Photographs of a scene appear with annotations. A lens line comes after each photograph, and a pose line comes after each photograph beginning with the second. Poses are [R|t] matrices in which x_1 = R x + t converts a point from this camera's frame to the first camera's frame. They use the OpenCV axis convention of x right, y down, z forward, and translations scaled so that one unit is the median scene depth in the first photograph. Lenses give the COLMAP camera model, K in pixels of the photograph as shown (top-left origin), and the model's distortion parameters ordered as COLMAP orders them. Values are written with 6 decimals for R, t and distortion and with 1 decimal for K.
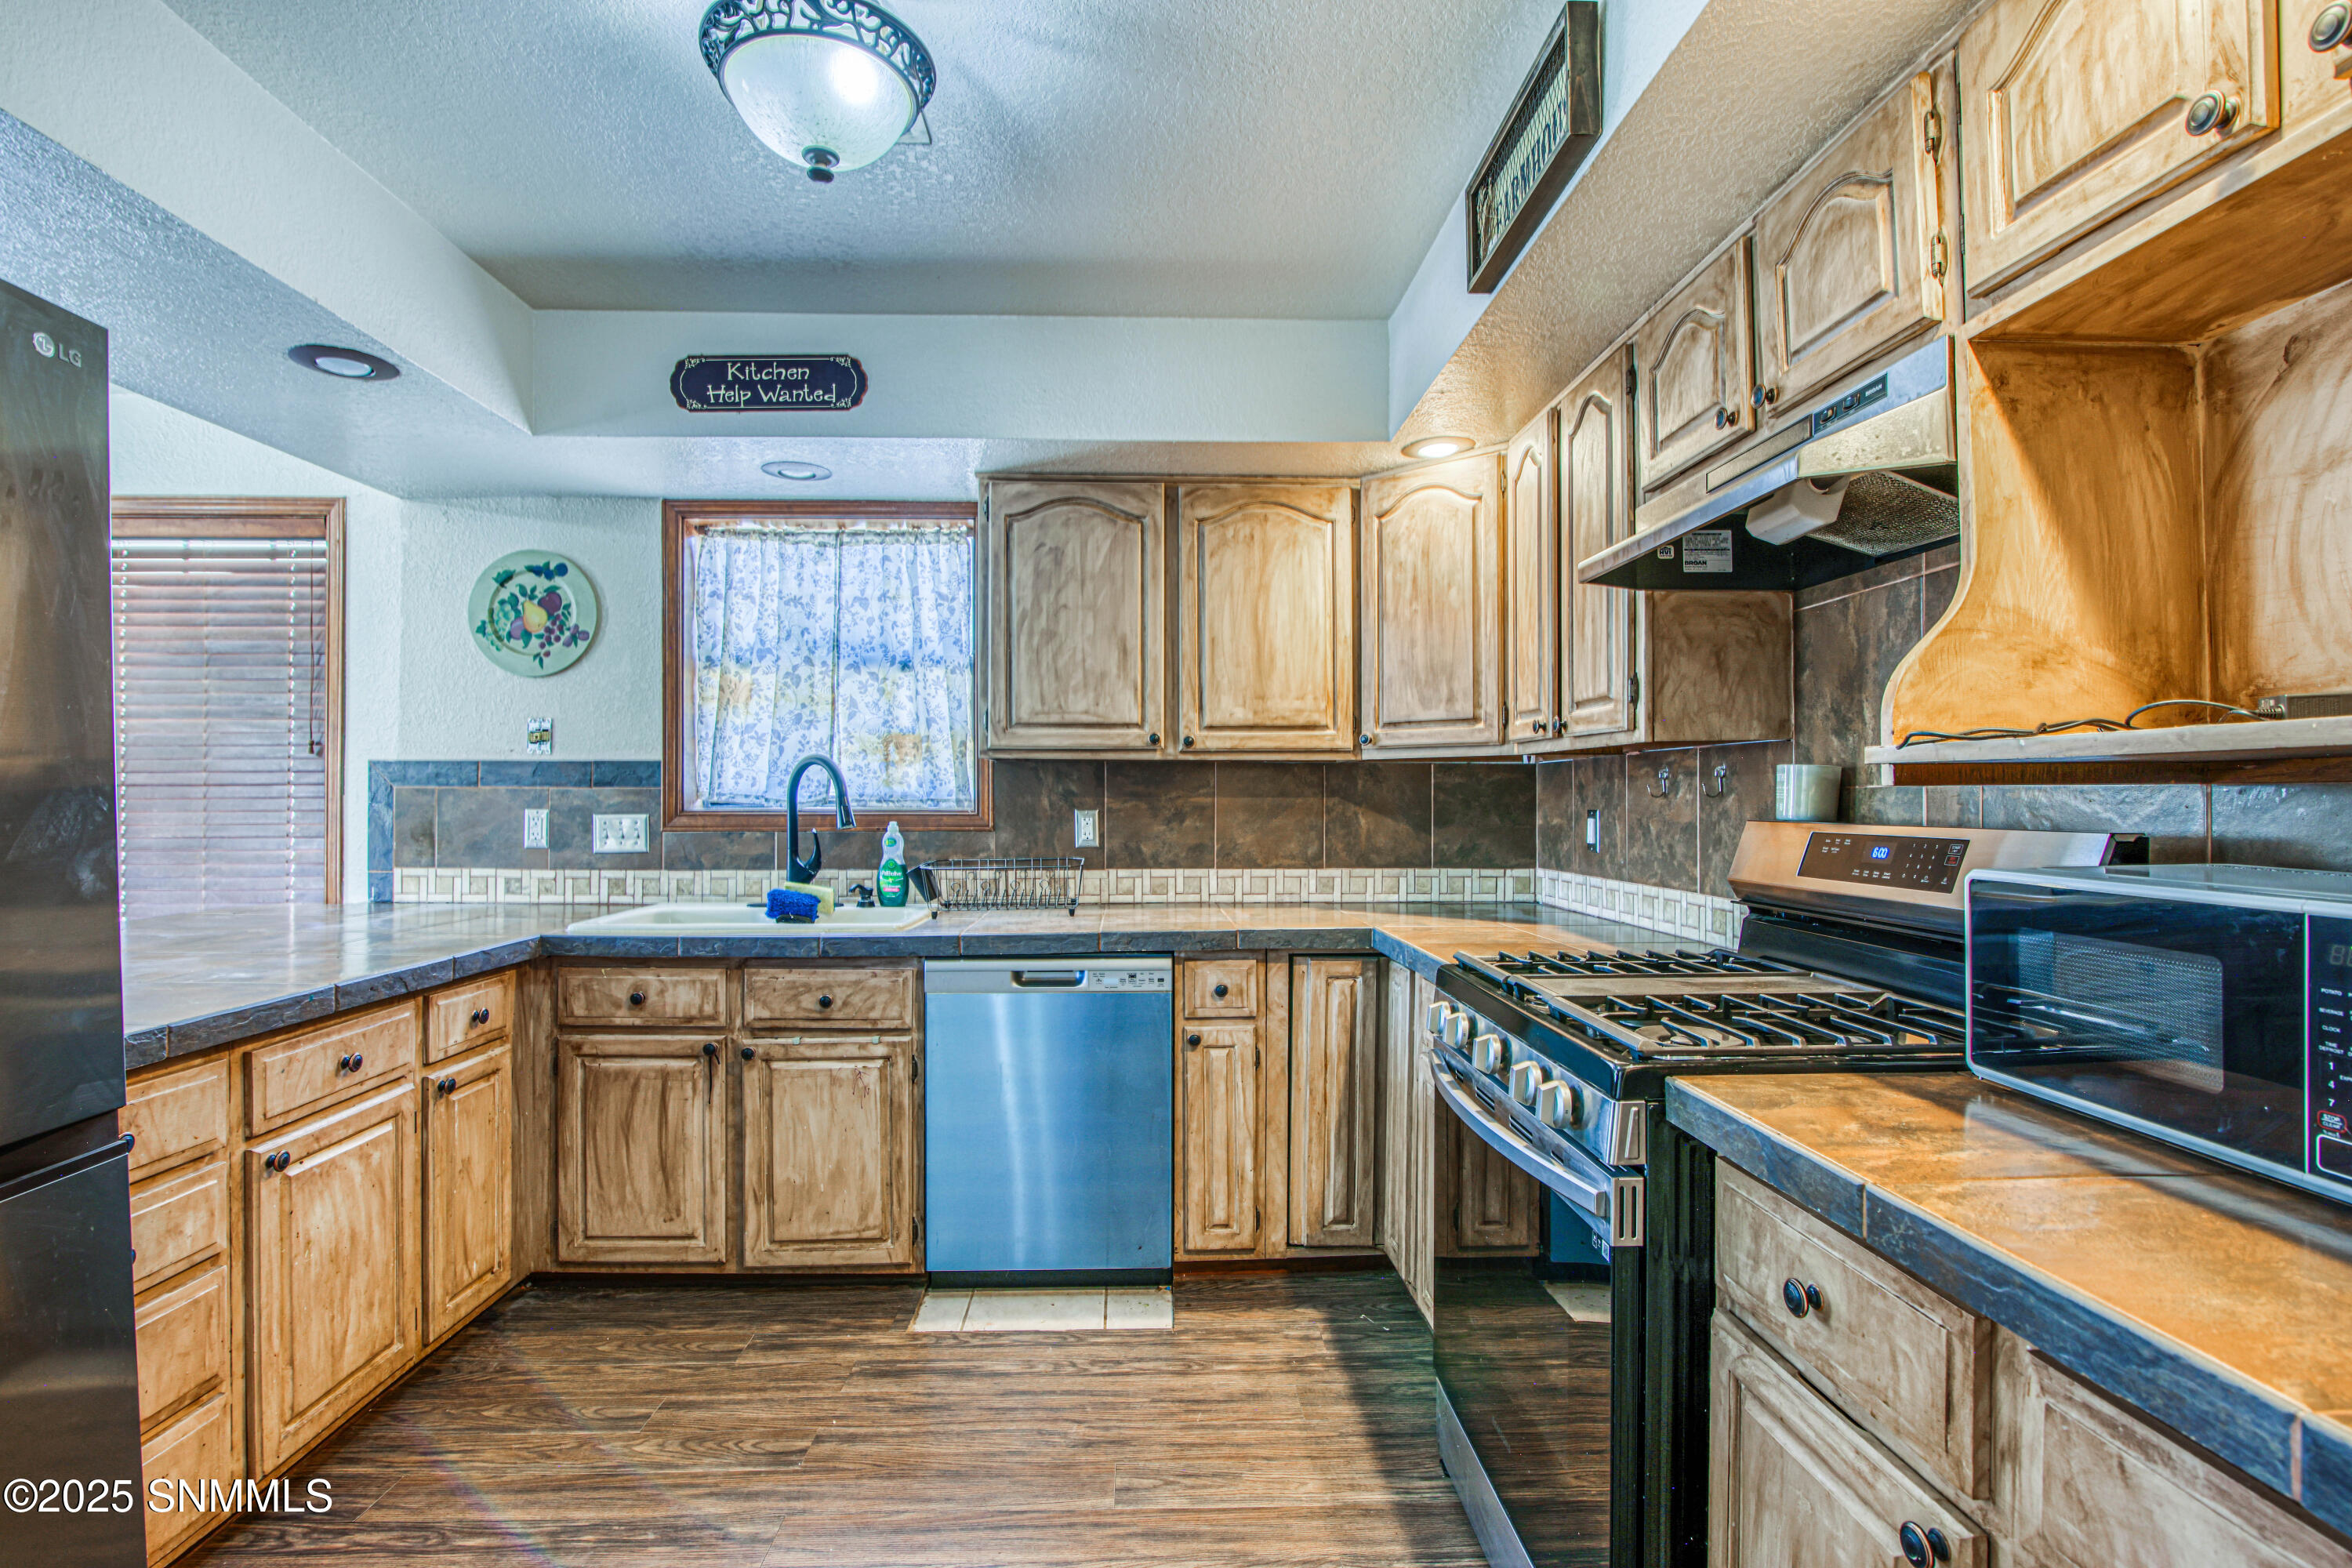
lens RADIAL K [[1067.6, 0, 1192.9], [0, 1067.6, 790.0], [0, 0, 1]] dist [-0.023894, 0.001914]
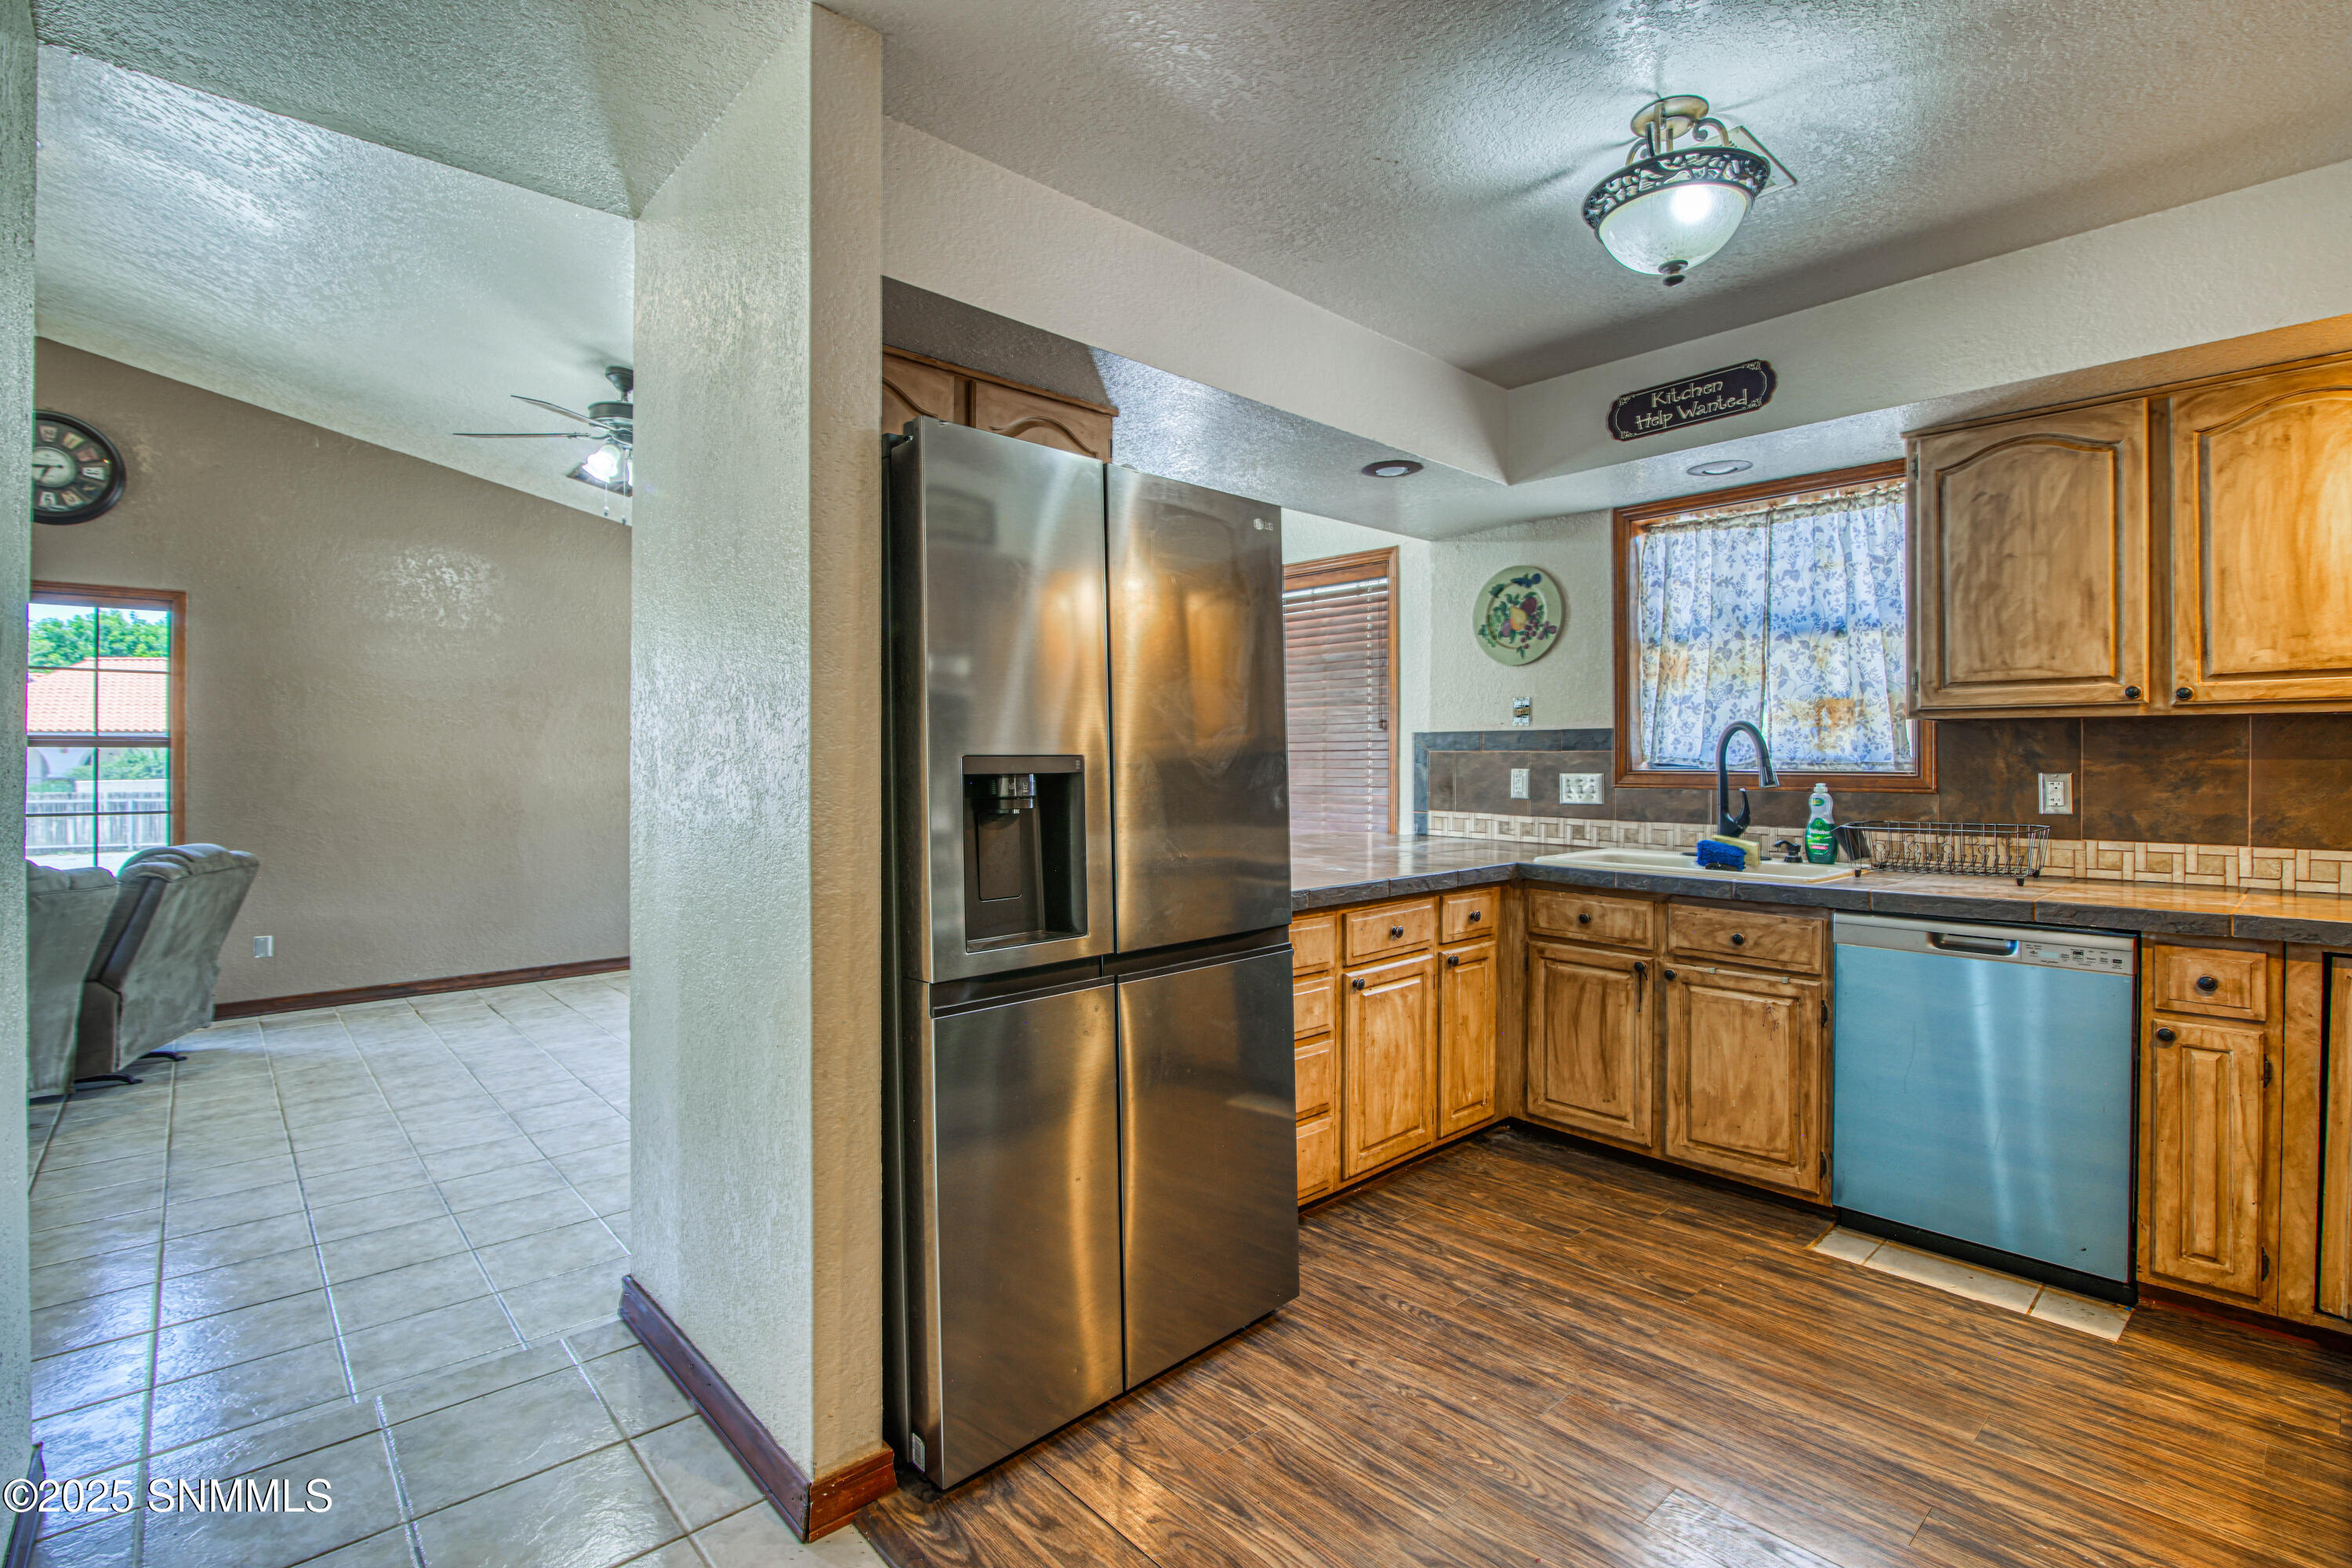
lens RADIAL K [[1089.7, 0, 1158.9], [0, 1089.7, 753.3], [0, 0, 1]] dist [-0.020963, 0.000404]
pose [[0.616411, -0.003664, -0.787416, 0.178887], [0.003296, 0.999992, -0.002073, 0.001175], [0.787418, -0.001317, 0.616418, -0.190704]]
